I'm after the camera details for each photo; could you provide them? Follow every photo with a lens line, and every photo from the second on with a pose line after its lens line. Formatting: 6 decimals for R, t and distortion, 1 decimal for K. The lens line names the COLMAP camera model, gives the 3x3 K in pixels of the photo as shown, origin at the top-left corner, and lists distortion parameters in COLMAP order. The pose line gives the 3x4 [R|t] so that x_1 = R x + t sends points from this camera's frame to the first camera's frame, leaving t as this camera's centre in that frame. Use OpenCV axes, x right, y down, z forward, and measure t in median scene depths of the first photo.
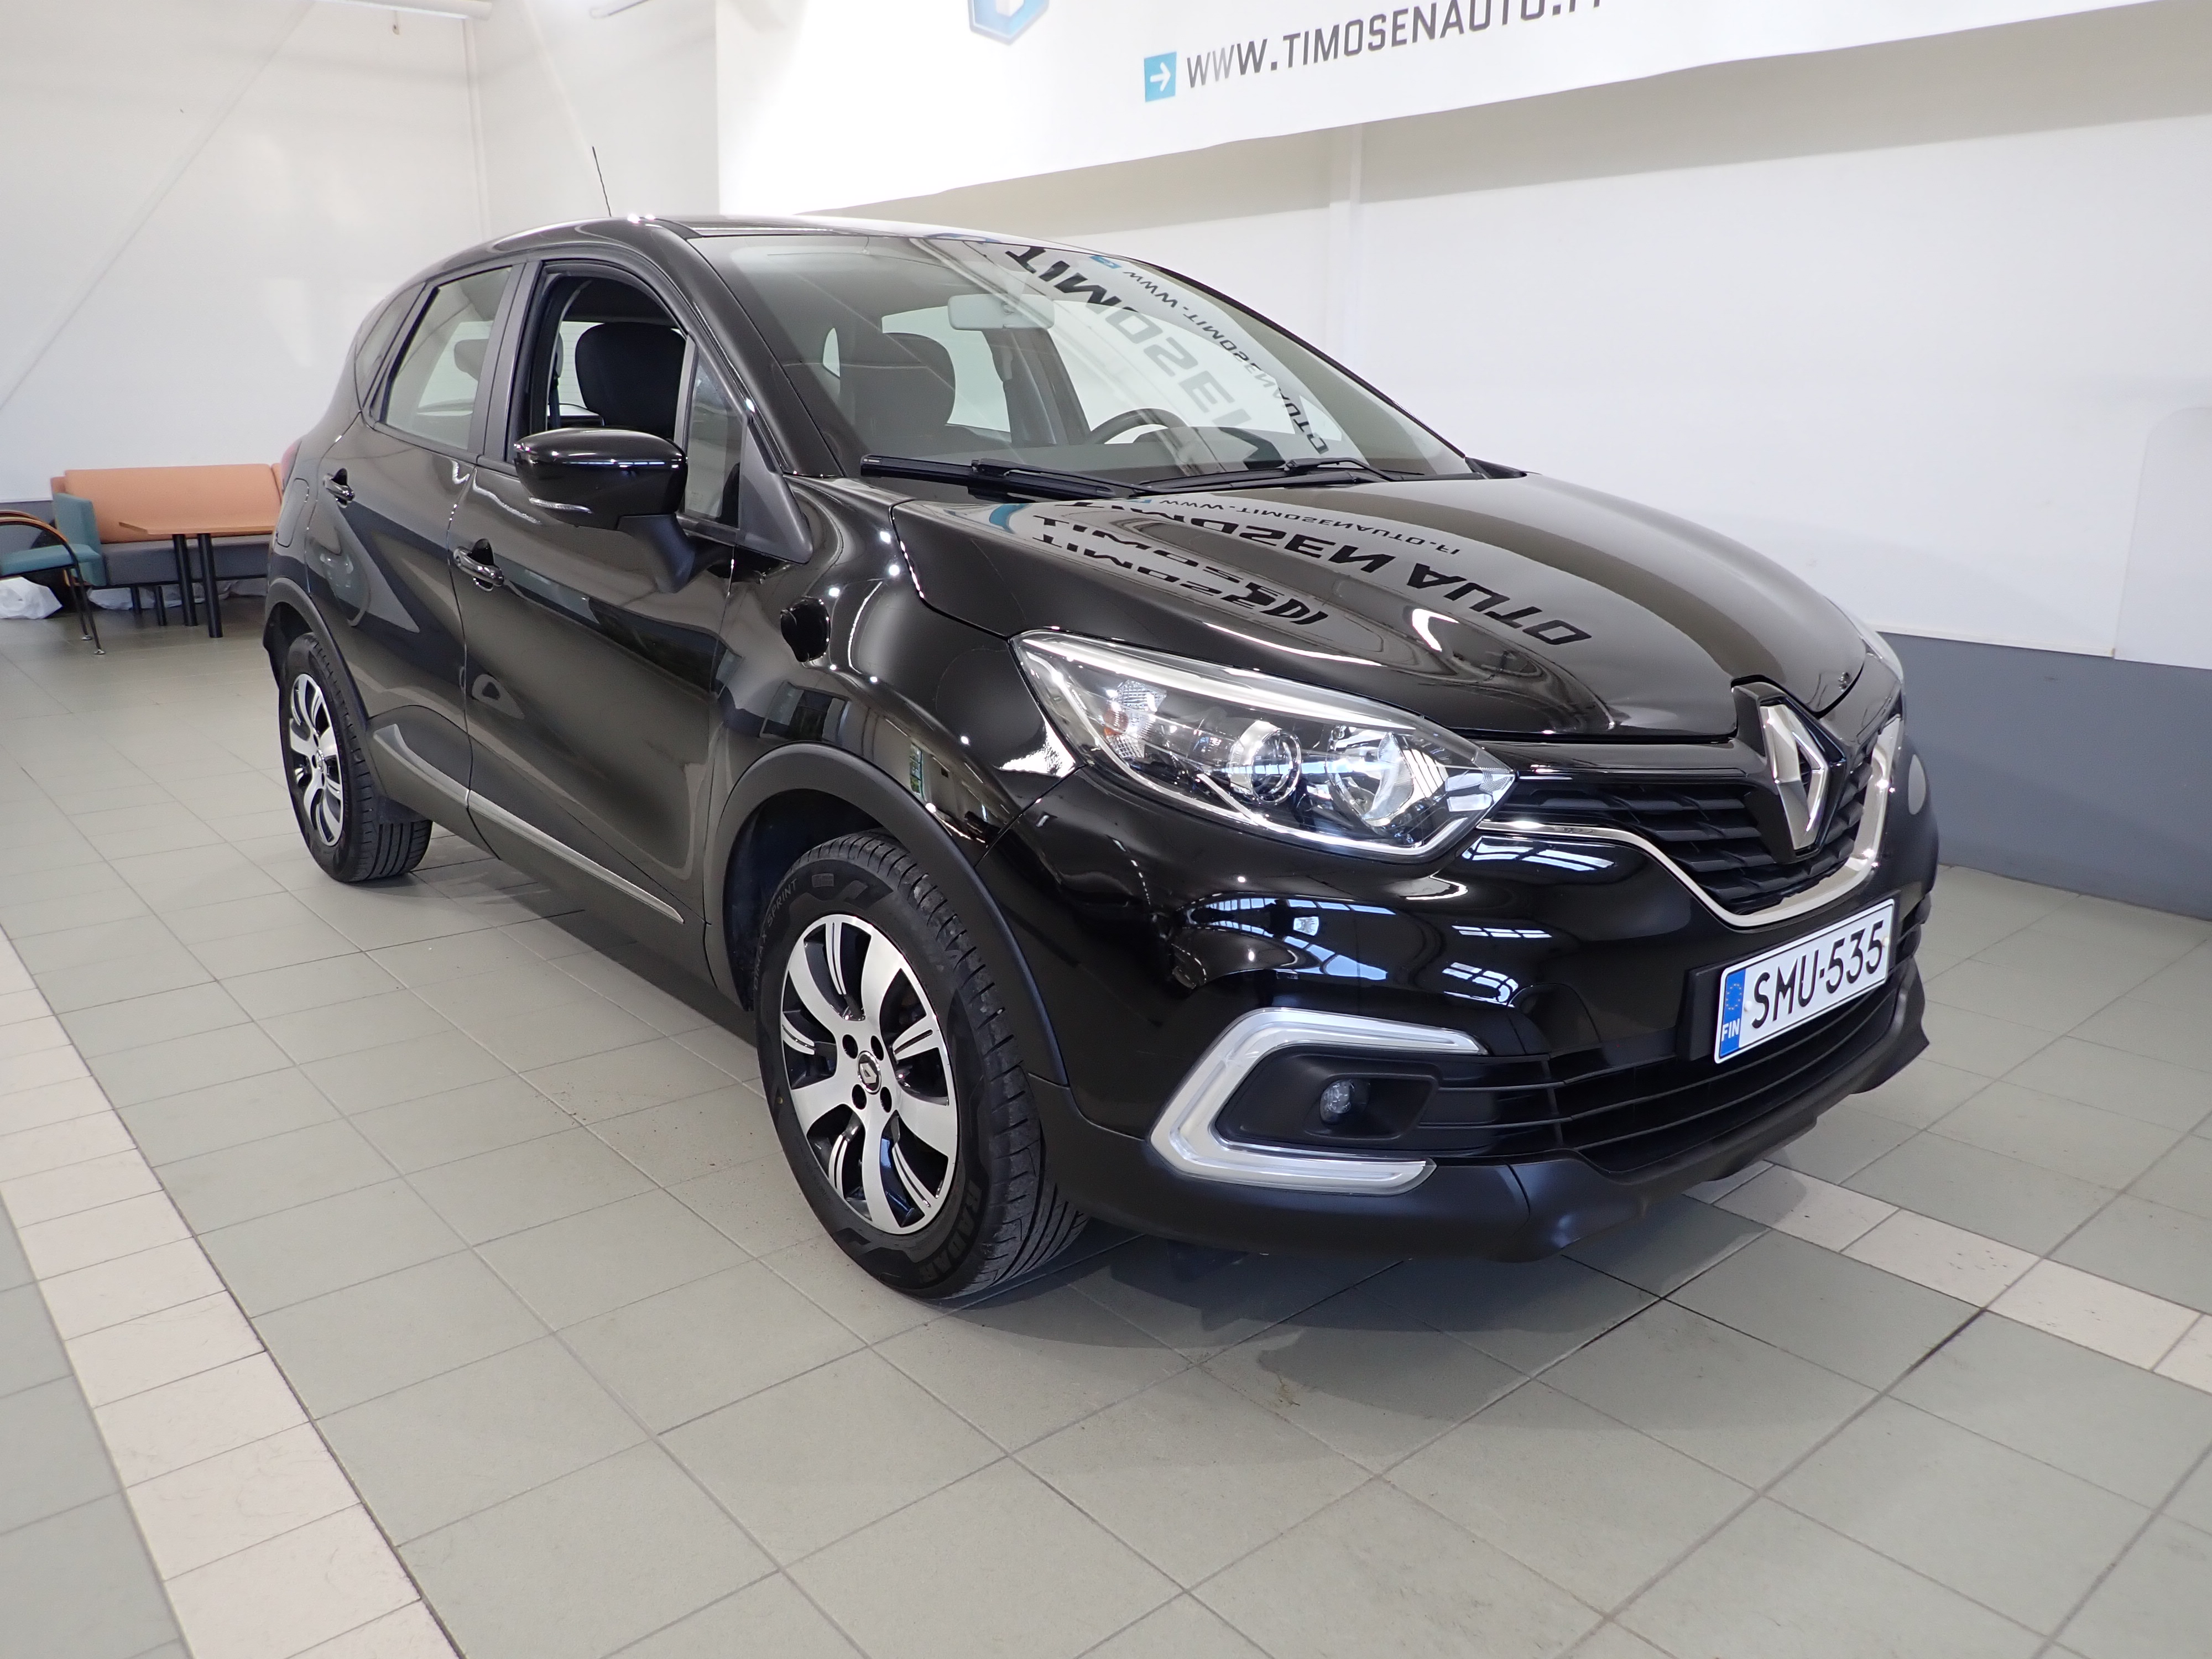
lens RADIAL K [[1620.3, 0, 1101.6], [0, 1620.3, 824.1], [0, 0, 1]] dist [-0.003206, -0.008146]
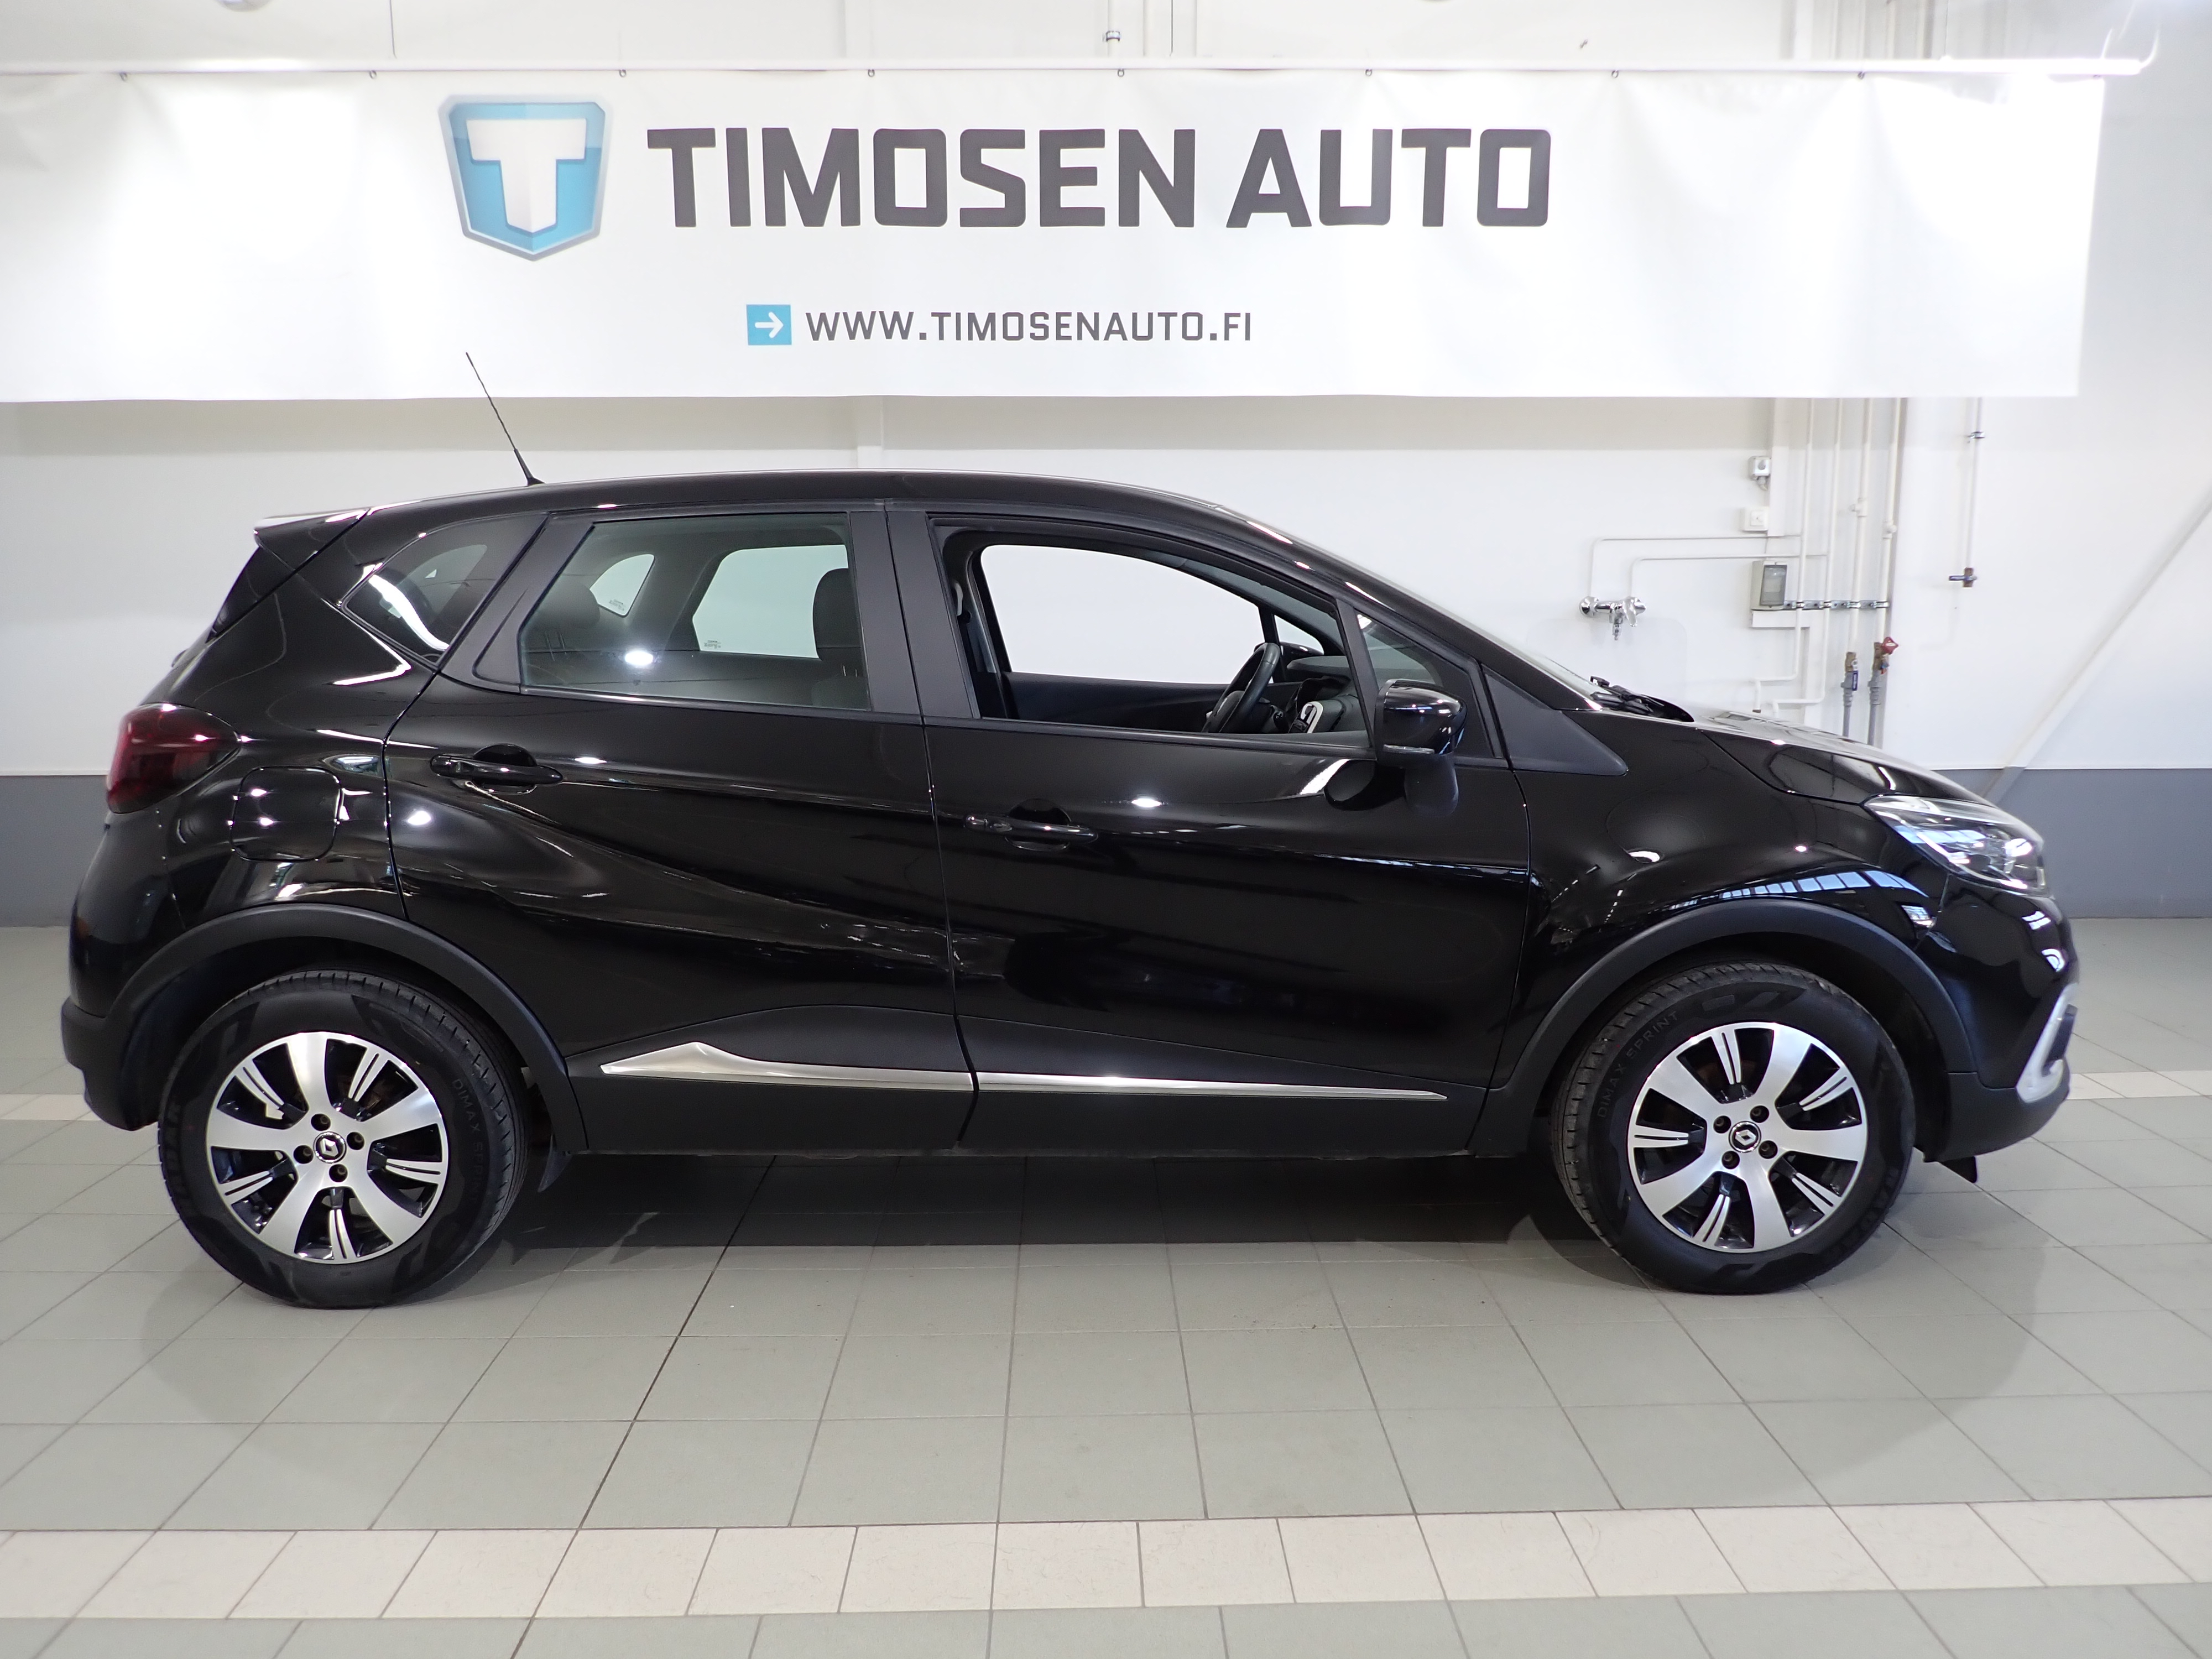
lens RADIAL K [[1620.3, 0, 1100.0], [0, 1620.3, 839.4], [0, 0, 1]] dist [-0.003206, -0.008146]
pose [[0.641085, -0.121791, 0.757744, -0.777070], [0.199216, 0.979893, -0.011049, -0.096090], [-0.741163, 0.158038, 0.652458, 0.248457]]
